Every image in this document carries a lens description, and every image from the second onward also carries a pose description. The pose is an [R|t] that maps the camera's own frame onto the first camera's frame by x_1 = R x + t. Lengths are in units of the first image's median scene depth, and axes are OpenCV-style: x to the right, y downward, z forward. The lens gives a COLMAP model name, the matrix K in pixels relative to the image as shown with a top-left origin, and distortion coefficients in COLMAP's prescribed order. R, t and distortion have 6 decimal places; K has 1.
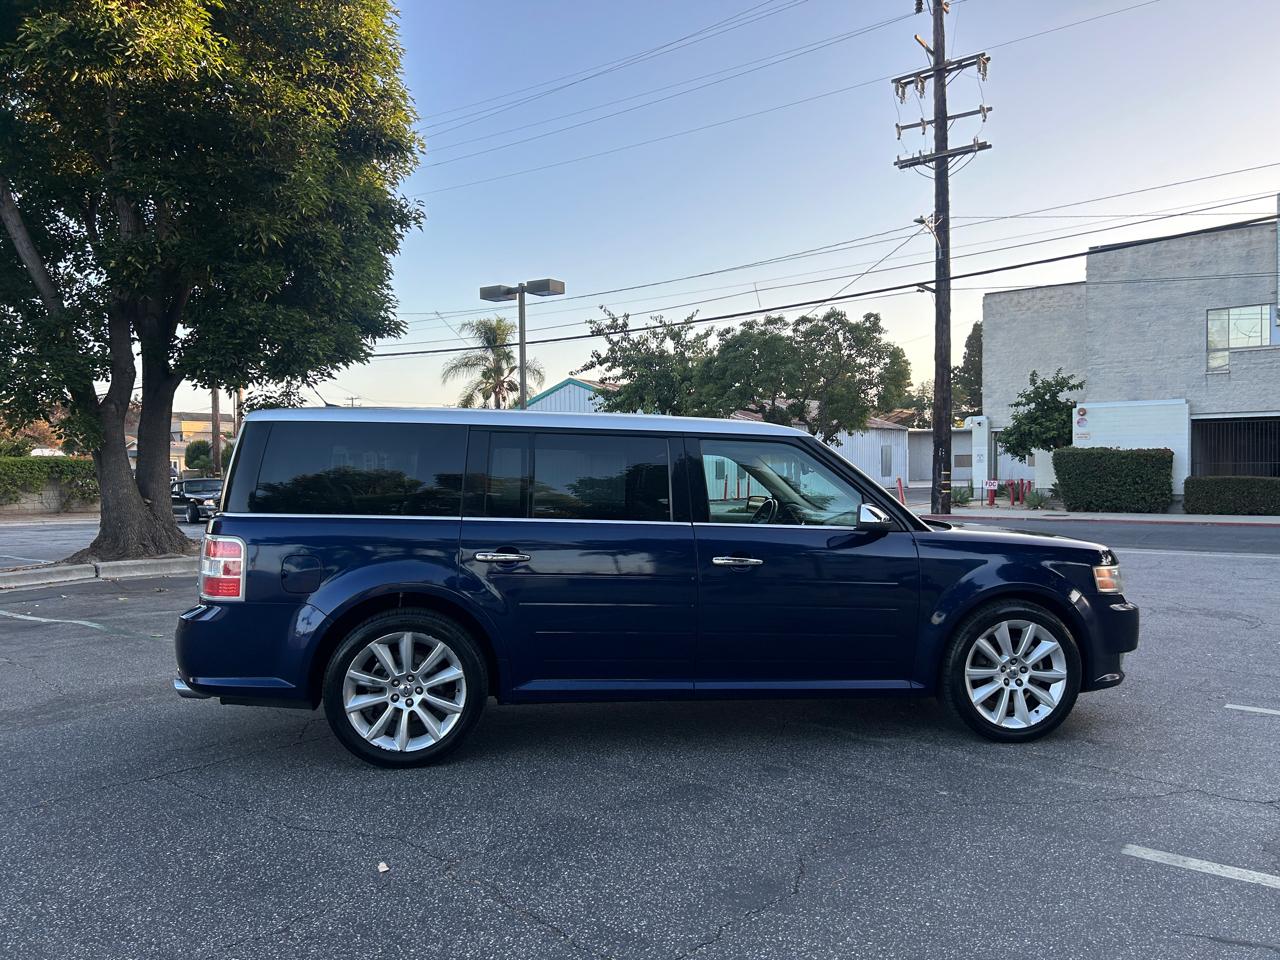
lens RADIAL K [[958.8, 0, 646.5], [0, 958.8, 491.2], [0, 0, 1]] dist [0.056864, -0.064550]
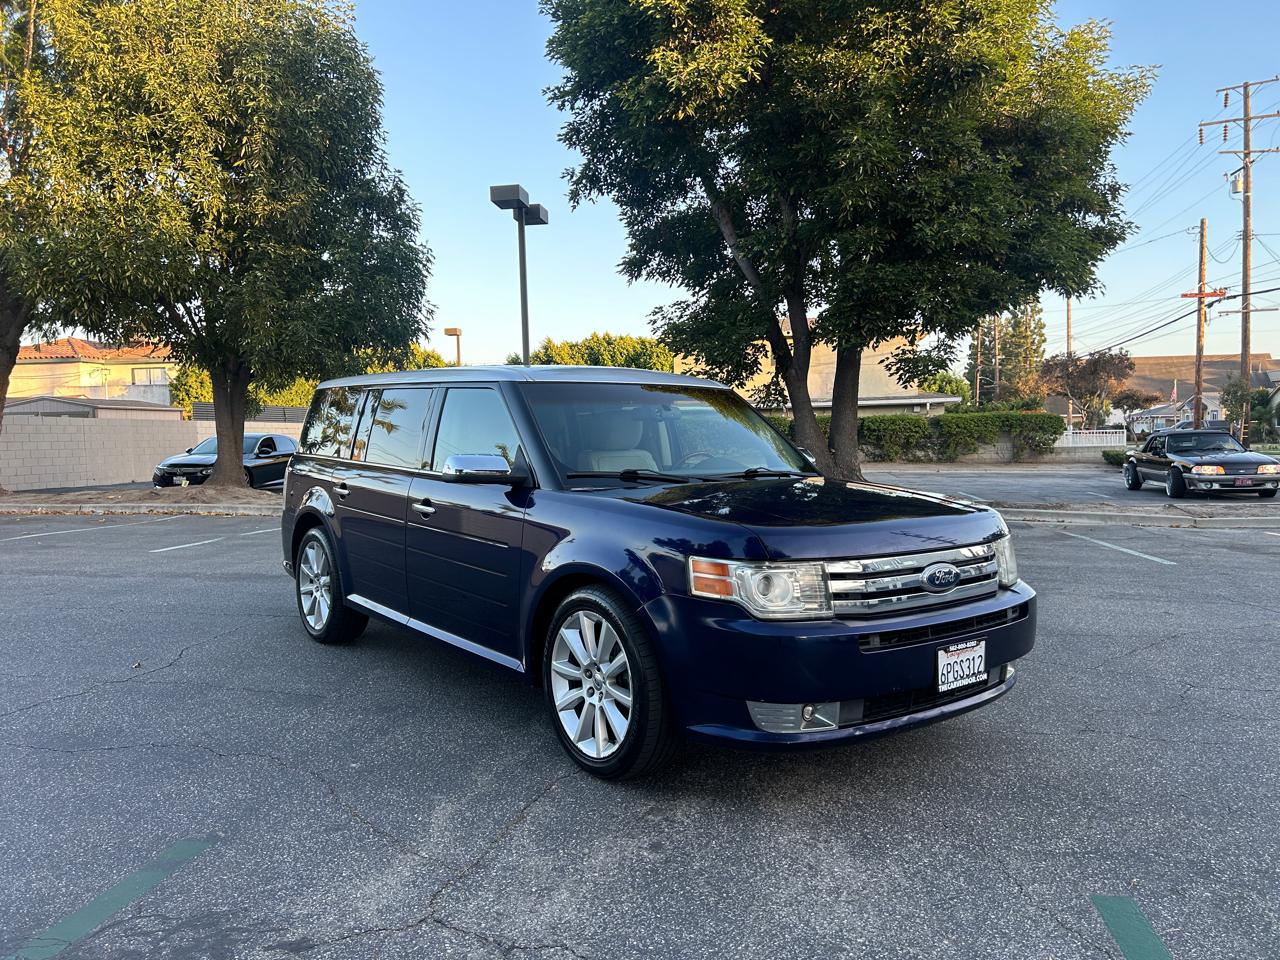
lens RADIAL K [[958.8, 0, 652.6], [0, 958.8, 487.5], [0, 0, 1]] dist [0.056864, -0.064550]
pose [[0.487829, 0.046688, -0.871690, 0.169578], [-0.007787, 0.998762, 0.049136, -0.000312], [0.872905, -0.017182, 0.487588, 0.109303]]
